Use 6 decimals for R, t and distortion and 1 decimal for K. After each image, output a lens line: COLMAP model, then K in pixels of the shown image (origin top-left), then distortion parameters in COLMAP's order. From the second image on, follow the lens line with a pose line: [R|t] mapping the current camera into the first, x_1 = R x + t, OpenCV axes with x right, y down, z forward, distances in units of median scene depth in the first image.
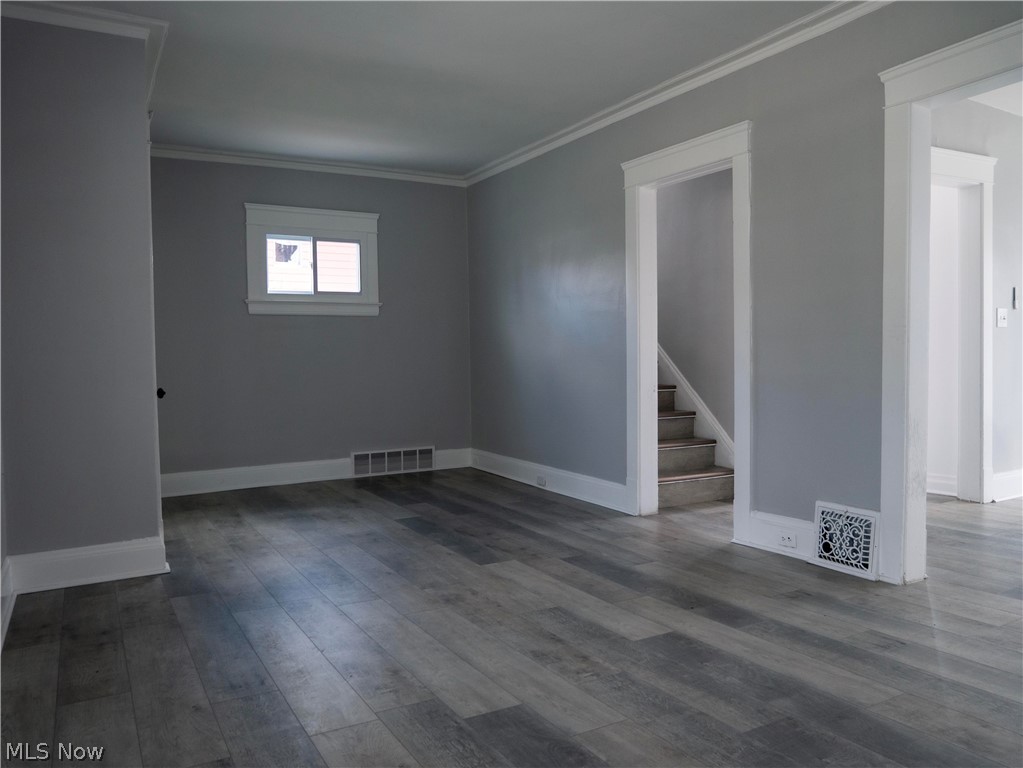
lens RADIAL K [[755.3, 0, 511.5], [0, 755.3, 384.0], [0, 0, 1]] dist [-0.052133, 0.029028]
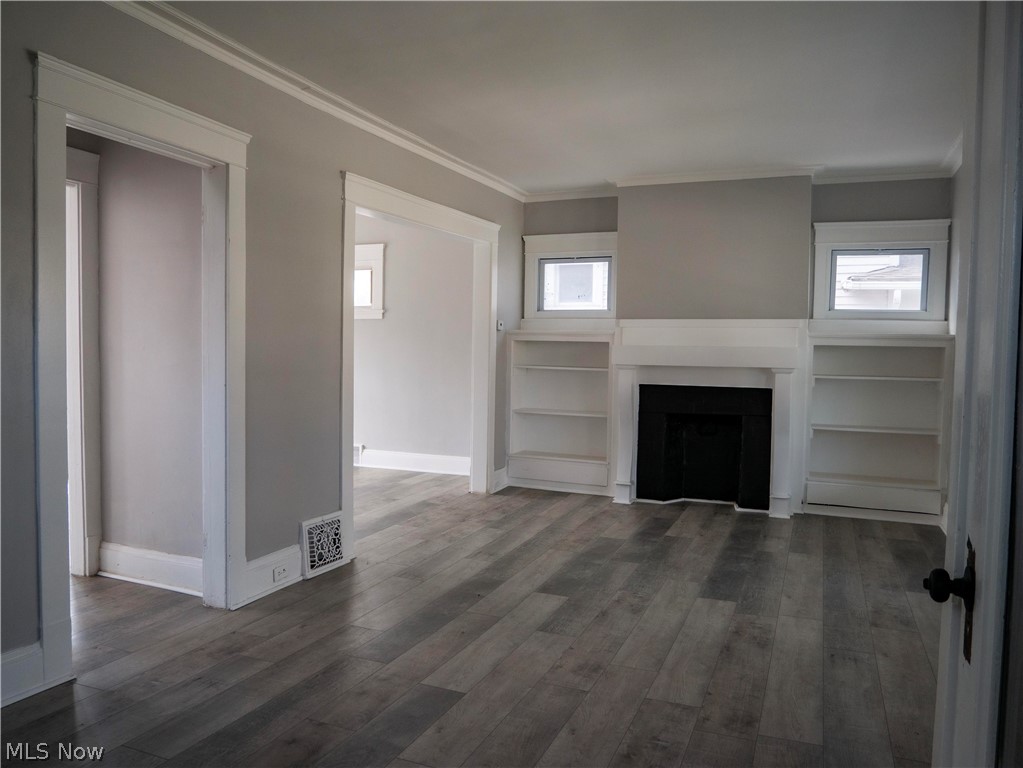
lens RADIAL K [[743.3, 0, 511.5], [0, 743.3, 384.0], [0, 0, 1]] dist [-0.035956, 0.005117]
pose [[-0.601196, -0.031346, 0.798486, -0.721525], [0.020888, 0.998272, 0.054916, -0.113752], [-0.798828, 0.049694, -0.599503, 1.570188]]
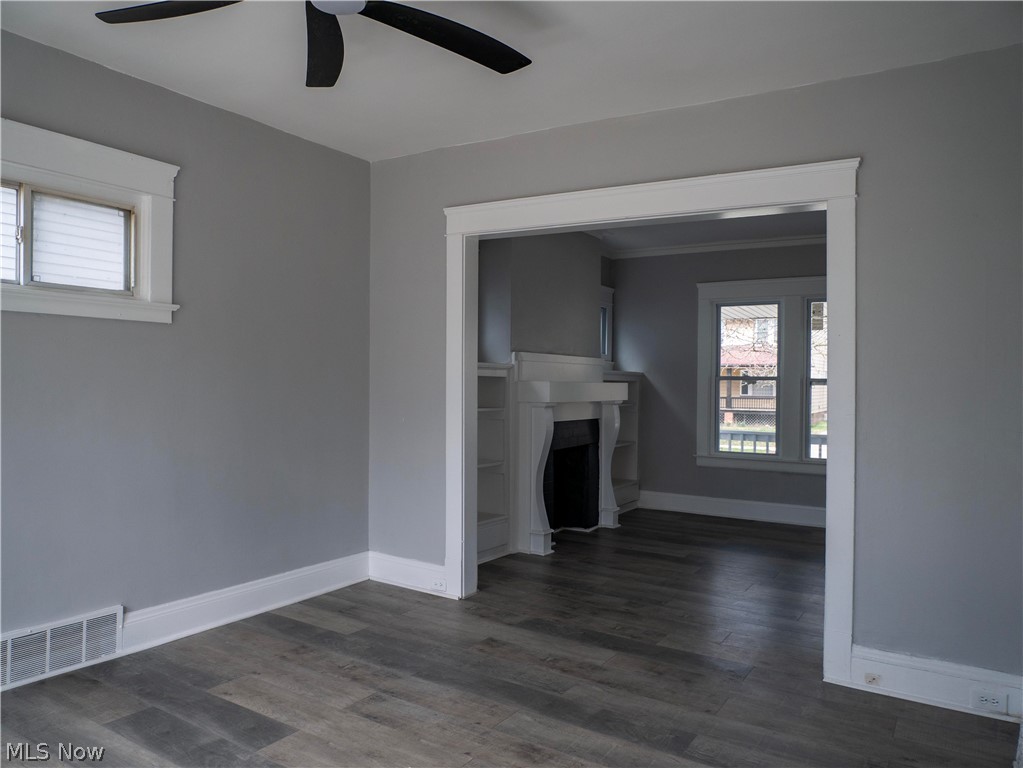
lens RADIAL K [[730.1, 0, 511.5], [0, 730.1, 384.0], [0, 0, 1]] dist [-0.047178, 0.021750]
pose [[-0.885779, 0.003810, -0.464091, 1.389511], [-0.014499, 0.999251, 0.035877, -0.153457], [0.463880, 0.038508, -0.885061, 1.671311]]
